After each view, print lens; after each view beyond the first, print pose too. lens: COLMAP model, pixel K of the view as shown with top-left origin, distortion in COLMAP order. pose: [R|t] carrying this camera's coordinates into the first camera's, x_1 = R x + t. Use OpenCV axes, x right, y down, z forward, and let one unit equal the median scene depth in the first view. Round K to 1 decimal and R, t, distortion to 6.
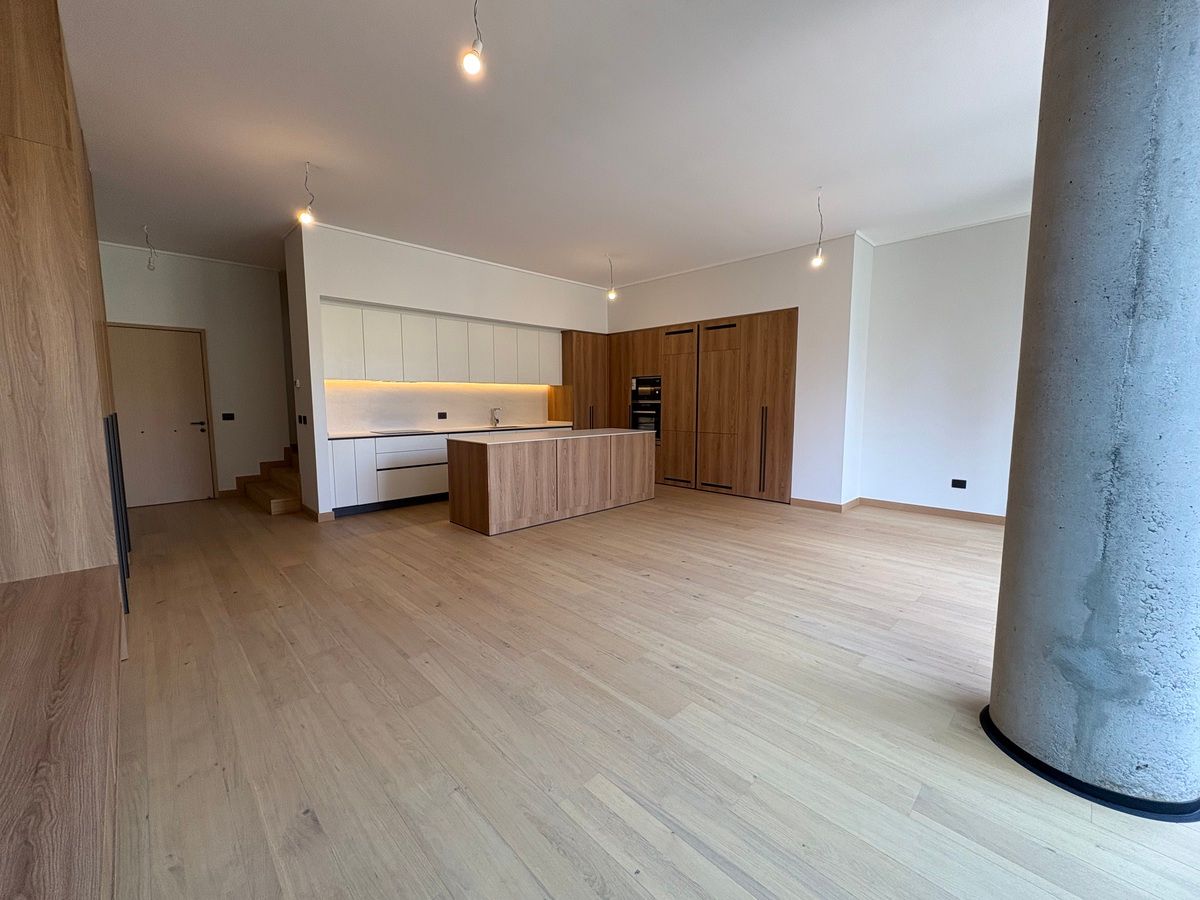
lens RADIAL K [[478.6, 0, 600.7], [0, 478.6, 449.1], [0, 0, 1]] dist [0.000519, -0.000164]
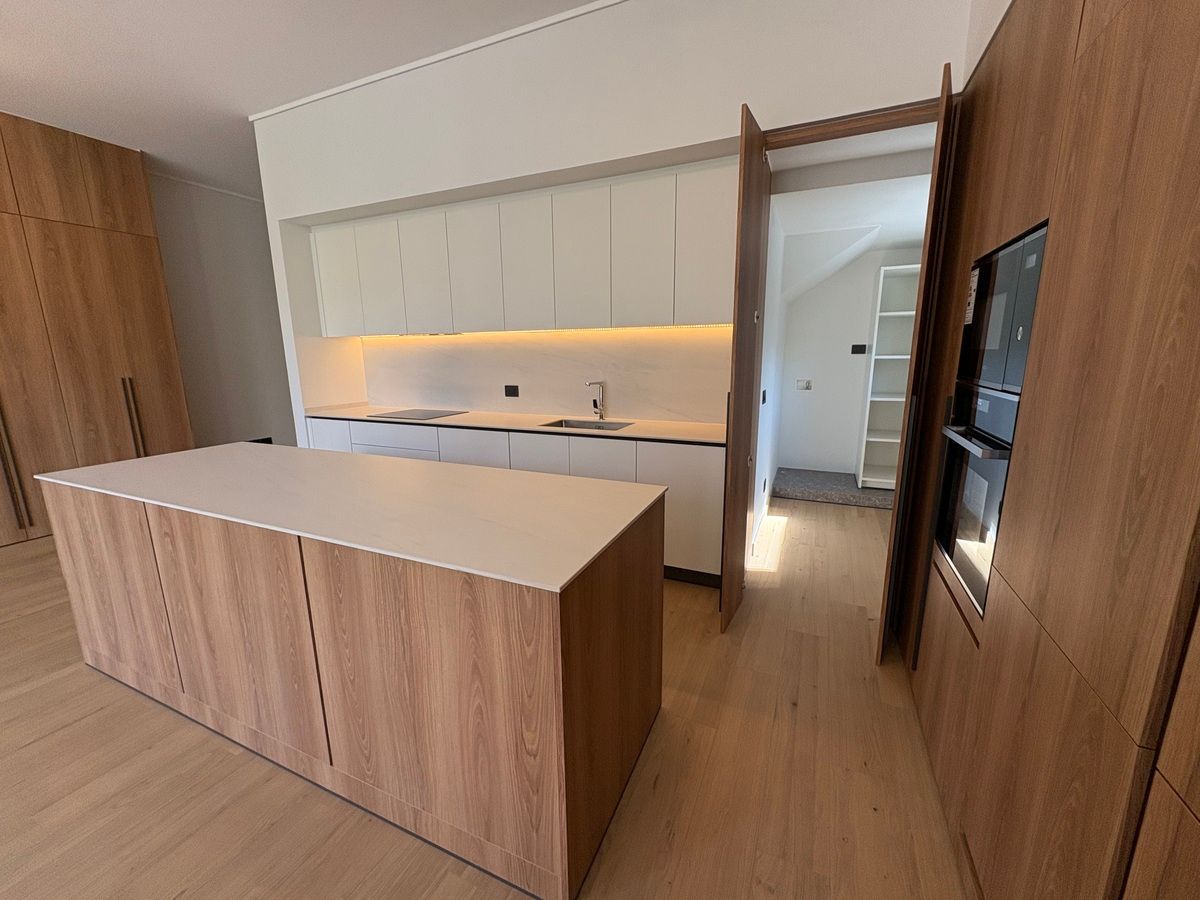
lens RADIAL K [[478.6, 0, 598.0], [0, 478.6, 450.0], [0, 0, 1]] dist [0.000519, -0.000164]
pose [[0.359840, 0.184948, -0.914500, 0.344637], [-0.084931, 0.982580, 0.165297, -0.148151], [0.929141, 0.018189, 0.369279, 1.261927]]
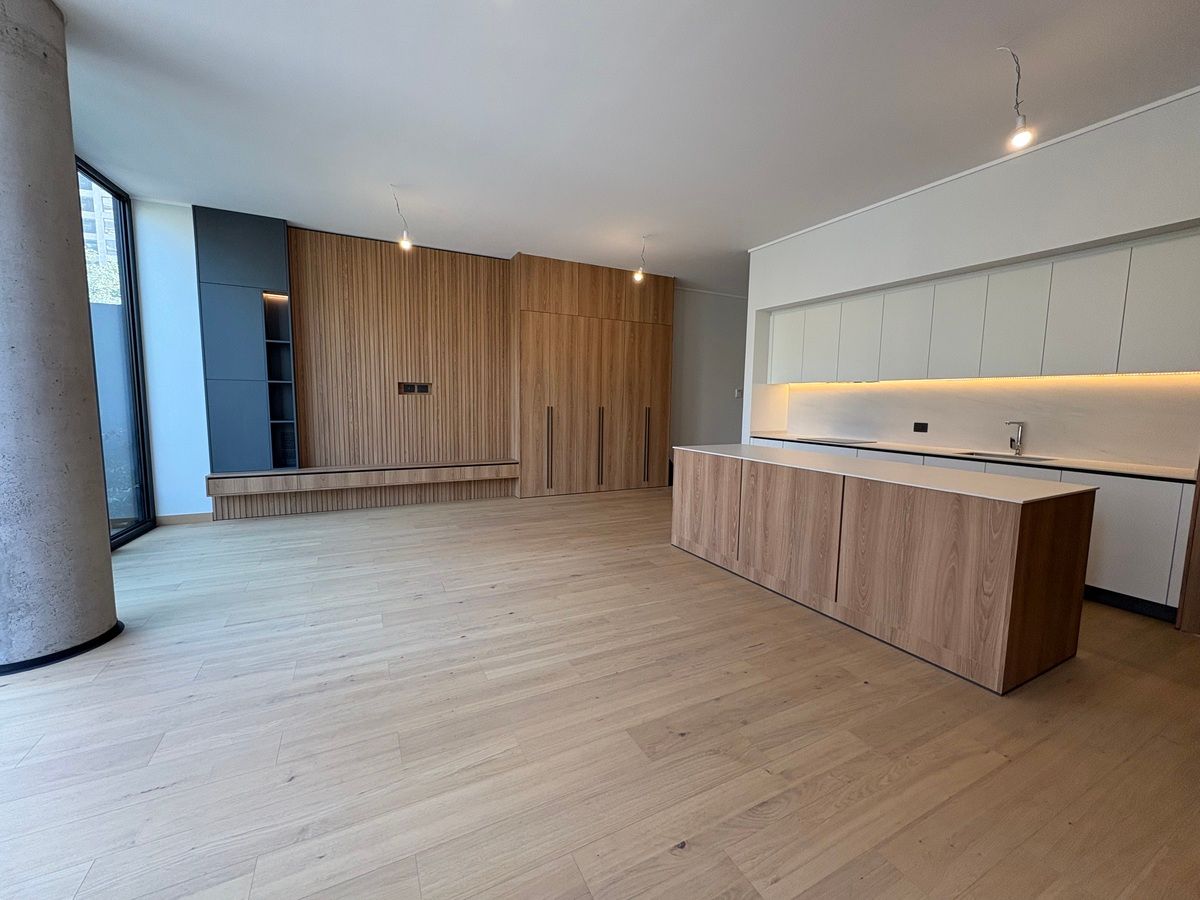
lens RADIAL K [[478.6, 0, 600.4], [0, 478.6, 448.8], [0, 0, 1]] dist [0.000519, -0.000164]
pose [[-0.293637, 0.093552, -0.951328, 0.680133], [-0.111737, 0.985018, 0.131353, -0.112009], [0.949364, 0.144868, -0.278785, 1.074245]]
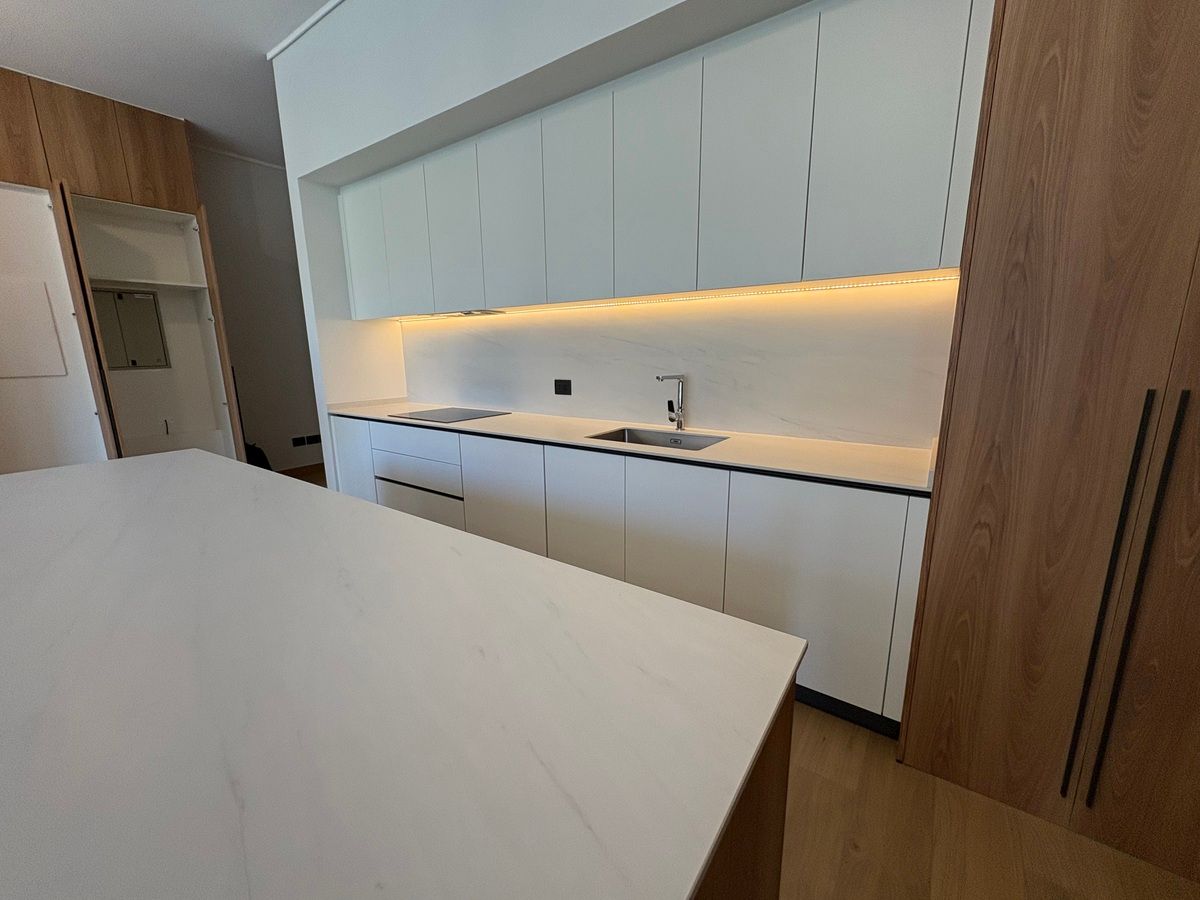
lens RADIAL K [[478.6, 0, 599.2], [0, 478.6, 449.5], [0, 0, 1]] dist [0.000519, -0.000164]
pose [[0.175547, 0.198036, -0.964347, 0.146272], [-0.090152, 0.978676, 0.184568, -0.138902], [0.980335, 0.054537, 0.189657, 1.357782]]
